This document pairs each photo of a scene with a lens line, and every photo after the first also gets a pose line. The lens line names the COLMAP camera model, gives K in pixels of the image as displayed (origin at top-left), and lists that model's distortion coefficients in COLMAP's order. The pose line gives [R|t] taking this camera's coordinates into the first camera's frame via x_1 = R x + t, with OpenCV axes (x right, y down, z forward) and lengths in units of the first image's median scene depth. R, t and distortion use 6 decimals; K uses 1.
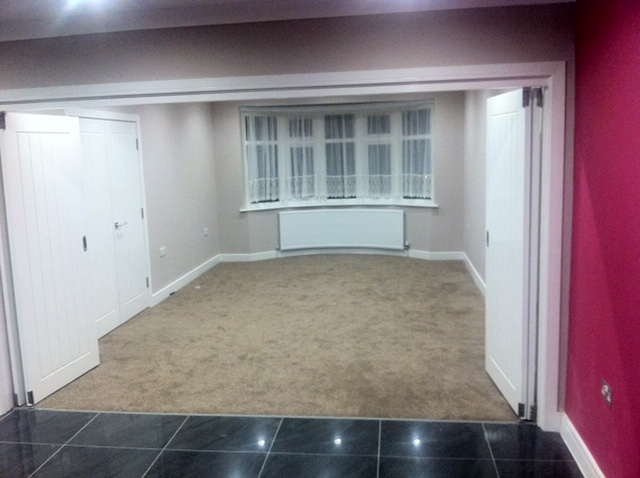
lens RADIAL K [[611.7, 0, 315.8], [0, 611.7, 235.5], [0, 0, 1]] dist [-0.008203, 0.000000]
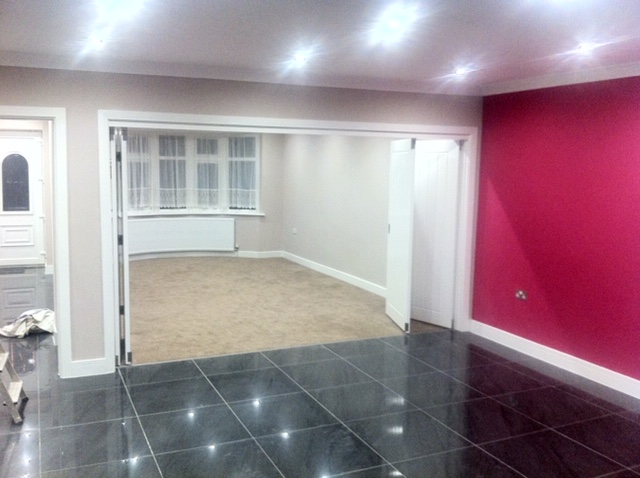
lens RADIAL K [[611.7, 0, 320.9], [0, 611.7, 236.7], [0, 0, 1]] dist [-0.008203, 0.000000]
pose [[0.847516, -0.012938, 0.530612, -0.351124], [0.030240, 0.999256, -0.023935, 0.028791], [-0.529908, 0.036331, 0.847277, -0.116858]]
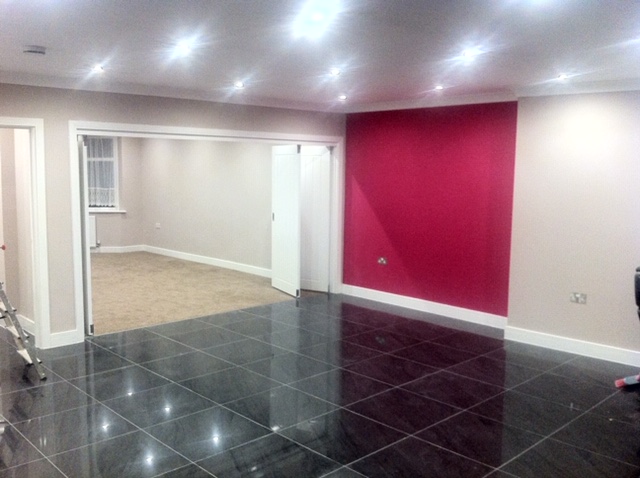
lens RADIAL K [[611.7, 0, 321.5], [0, 611.7, 238.2], [0, 0, 1]] dist [-0.008203, 0.000000]
pose [[0.618585, -0.047526, 0.784280, -0.560191], [0.077161, 0.997019, -0.000442, 0.041461], [-0.781920, 0.060789, 0.620407, -0.156074]]
